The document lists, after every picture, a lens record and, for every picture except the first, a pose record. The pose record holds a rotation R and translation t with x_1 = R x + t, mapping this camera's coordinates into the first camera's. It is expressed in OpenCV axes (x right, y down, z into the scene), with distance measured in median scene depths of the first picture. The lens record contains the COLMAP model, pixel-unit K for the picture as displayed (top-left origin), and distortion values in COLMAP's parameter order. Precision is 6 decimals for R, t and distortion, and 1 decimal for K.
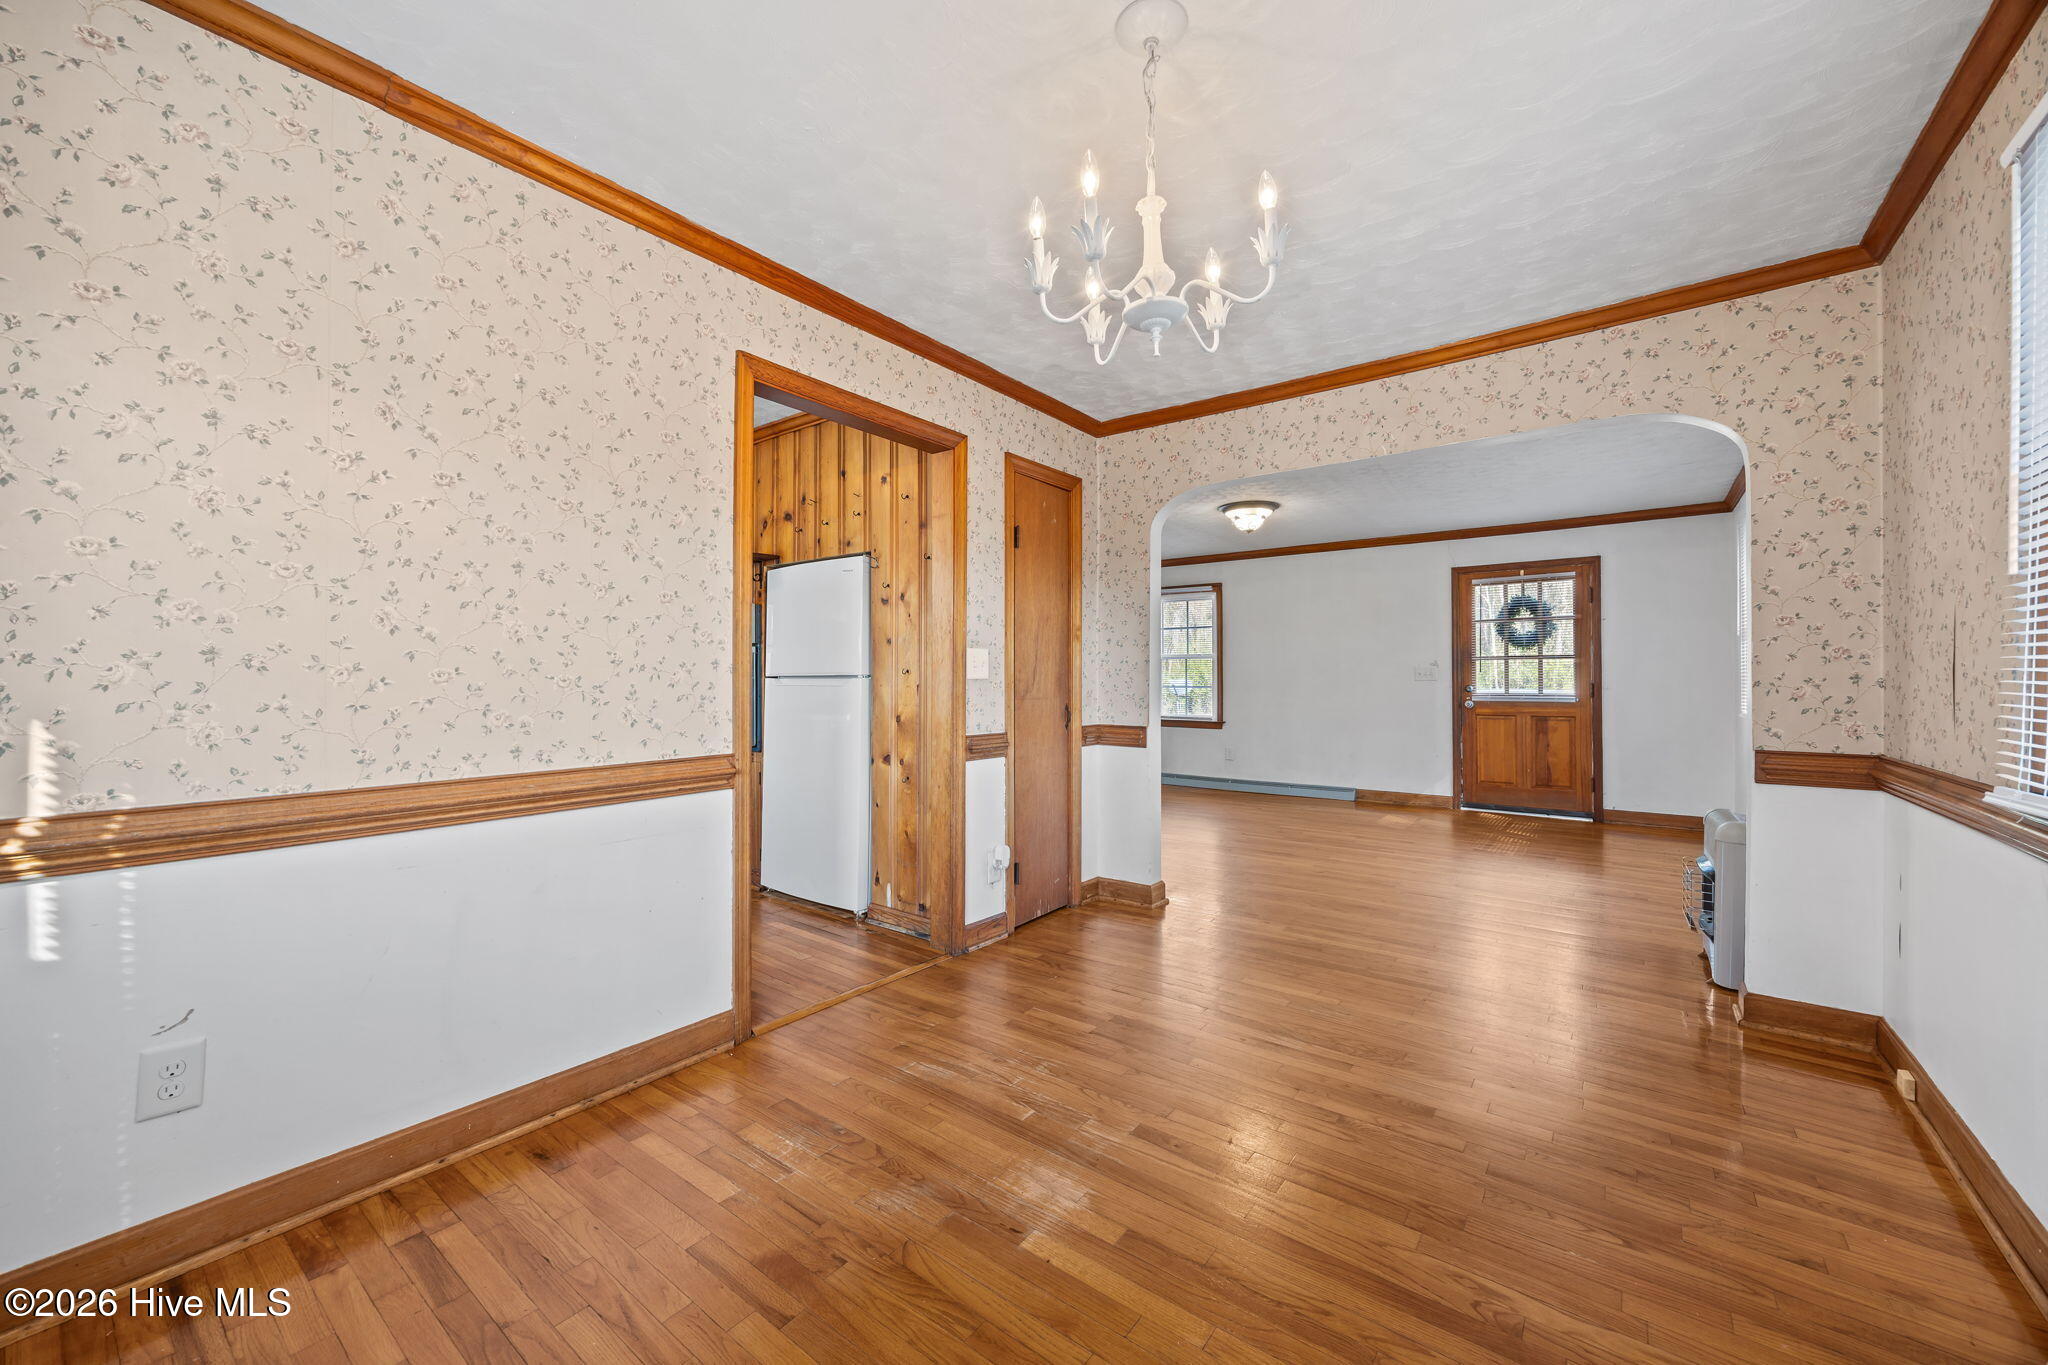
lens RADIAL K [[785.0, 0, 1024.9], [0, 785.0, 681.0], [0, 0, 1]] dist [-0.005702, 0.000309]
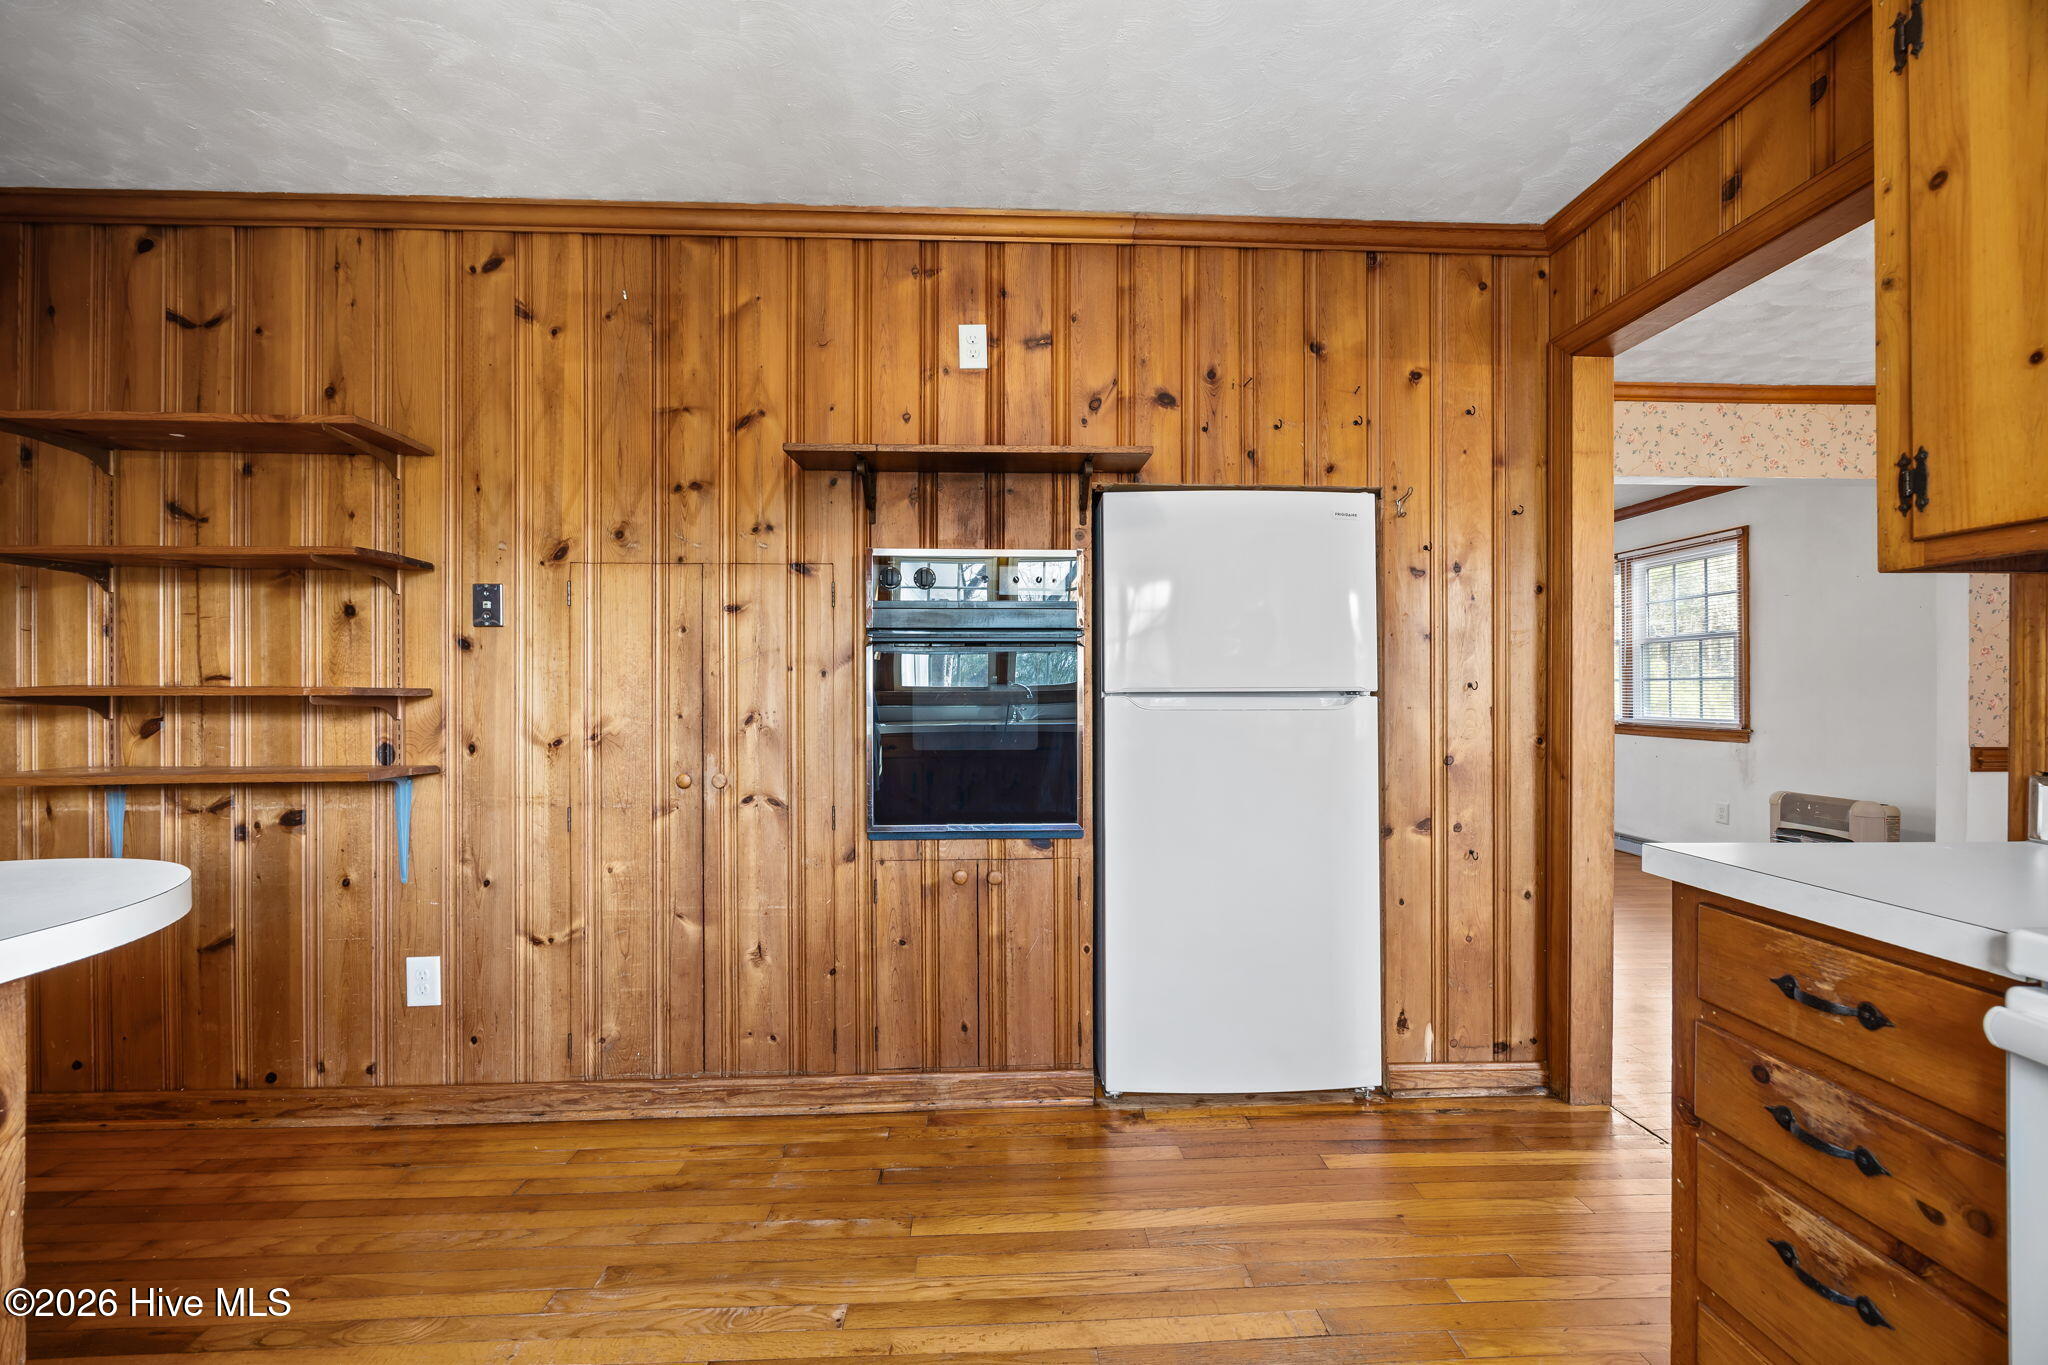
lens RADIAL K [[785.0, 0, 1030.7], [0, 785.0, 683.8], [0, 0, 1]] dist [-0.005702, 0.000309]
pose [[0.764564, 0.002957, 0.644541, -0.827872], [0.000582, 0.999986, -0.005278, -0.010278], [-0.644547, 0.004410, 0.764552, 0.736127]]
